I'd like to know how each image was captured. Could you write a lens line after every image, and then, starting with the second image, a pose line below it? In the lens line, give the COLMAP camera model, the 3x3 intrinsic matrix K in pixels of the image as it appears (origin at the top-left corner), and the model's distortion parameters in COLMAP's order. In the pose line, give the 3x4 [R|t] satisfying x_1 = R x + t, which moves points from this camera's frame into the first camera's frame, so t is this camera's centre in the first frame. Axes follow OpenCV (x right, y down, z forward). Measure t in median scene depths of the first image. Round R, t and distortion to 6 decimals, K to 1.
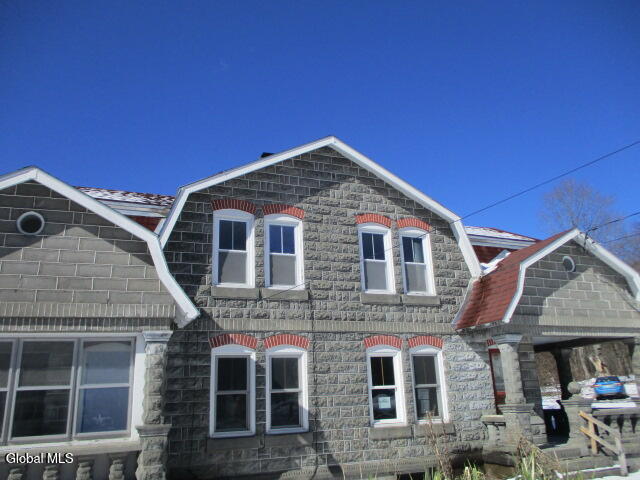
lens RADIAL K [[529.6, 0, 322.2], [0, 529.6, 226.6], [0, 0, 1]] dist [-0.034785, 0.024021]
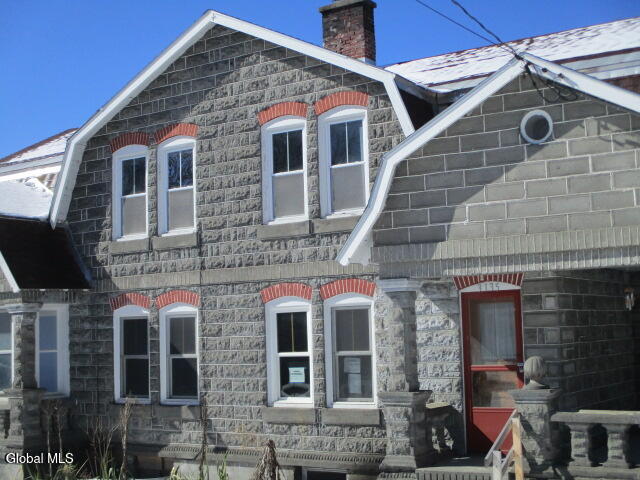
lens RADIAL K [[962.5, 0, 319.9], [0, 962.5, 198.5], [0, 0, 1]] dist [-0.118165, 0.062993]
pose [[0.560271, -0.092860, -0.823088, 1.231190], [0.271213, 0.959485, 0.076365, 0.013875], [0.782649, -0.266018, 0.562757, 0.358298]]
